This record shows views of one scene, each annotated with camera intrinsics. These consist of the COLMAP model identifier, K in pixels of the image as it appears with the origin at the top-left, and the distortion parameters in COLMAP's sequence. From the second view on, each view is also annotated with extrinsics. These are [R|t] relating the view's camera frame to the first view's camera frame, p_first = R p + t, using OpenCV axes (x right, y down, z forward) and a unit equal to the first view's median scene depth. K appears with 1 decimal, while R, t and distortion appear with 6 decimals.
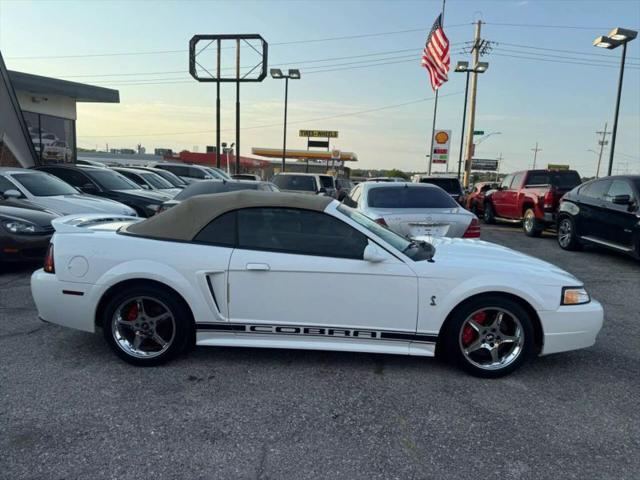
lens RADIAL K [[450.7, 0, 320.0], [0, 450.7, 246.3], [0, 0, 1]] dist [0.050831, -0.069823]
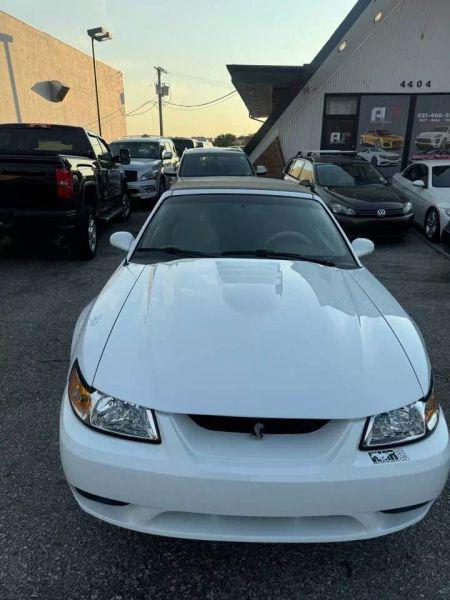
lens RADIAL K [[422.6, 0, 224.4], [0, 422.6, 305.5], [0, 0, 1]] dist [0.050831, -0.069823]
pose [[0.004695, 0.297788, -0.954621, 0.216433], [-0.151478, 0.943827, 0.293676, -0.033133], [0.988449, 0.143225, 0.049539, 0.243264]]
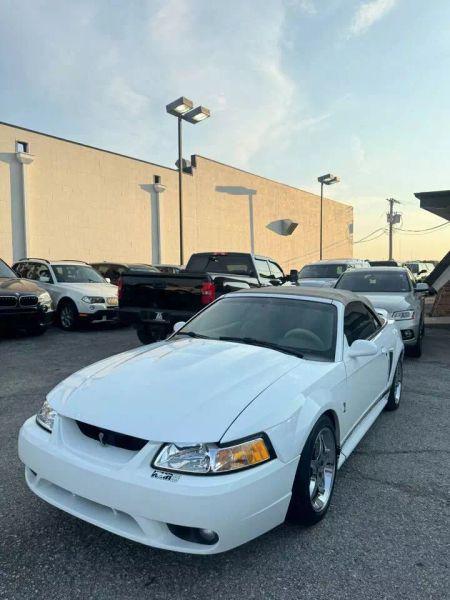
lens RADIAL K [[422.6, 0, 224.0], [0, 422.6, 304.8], [0, 0, 1]] dist [0.050831, -0.069823]
pose [[-0.515797, 0.017254, -0.856537, 0.231424], [-0.143998, 0.983827, 0.106532, -0.043254], [0.844523, 0.178288, -0.504970, 0.354421]]
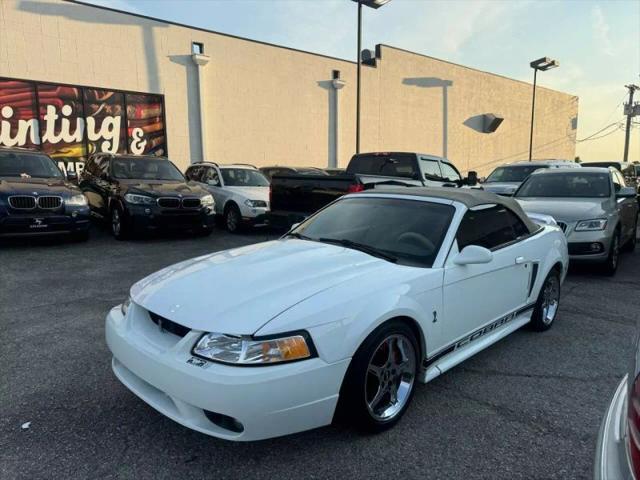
lens RADIAL K [[450.7, 0, 314.8], [0, 450.7, 250.0], [0, 0, 1]] dist [0.050831, -0.069823]
pose [[-0.701959, 0.064330, -0.709306, 0.205802], [-0.132687, 0.966665, 0.218984, -0.045767], [0.699749, 0.247833, -0.670023, 0.392849]]
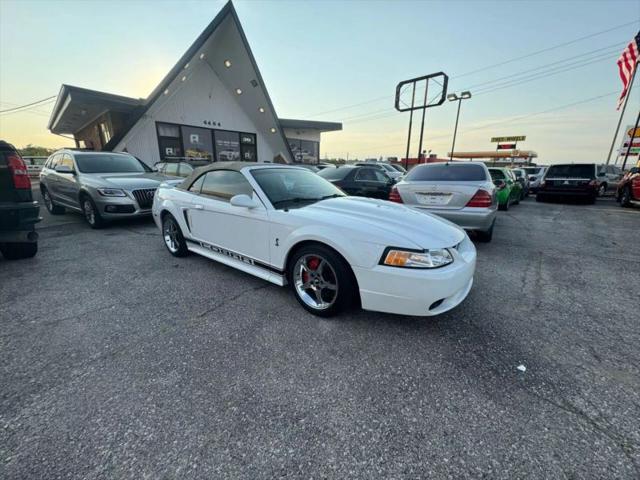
lens RADIAL K [[254.3, 0, 323.0], [0, 254.3, 243.1], [0, 0, 1]] dist [-0.004256, -0.001307]
pose [[0.808317, 0.131723, -0.573823, 0.155133], [-0.066921, 0.988890, 0.132735, 0.004296], [0.584932, -0.068891, 0.808151, 0.103743]]
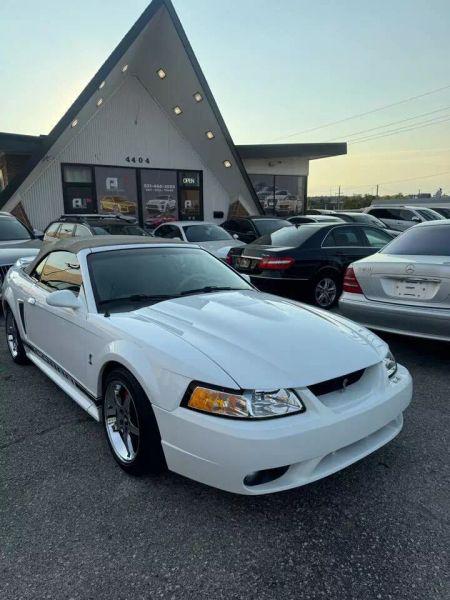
lens RADIAL K [[422.6, 0, 224.7], [0, 422.6, 305.6], [0, 0, 1]] dist [0.050831, -0.069823]
pose [[0.629995, 0.109592, -0.768828, 0.216263], [-0.075232, 0.993949, 0.080034, -0.015127], [0.772946, 0.007419, 0.634428, 0.137408]]
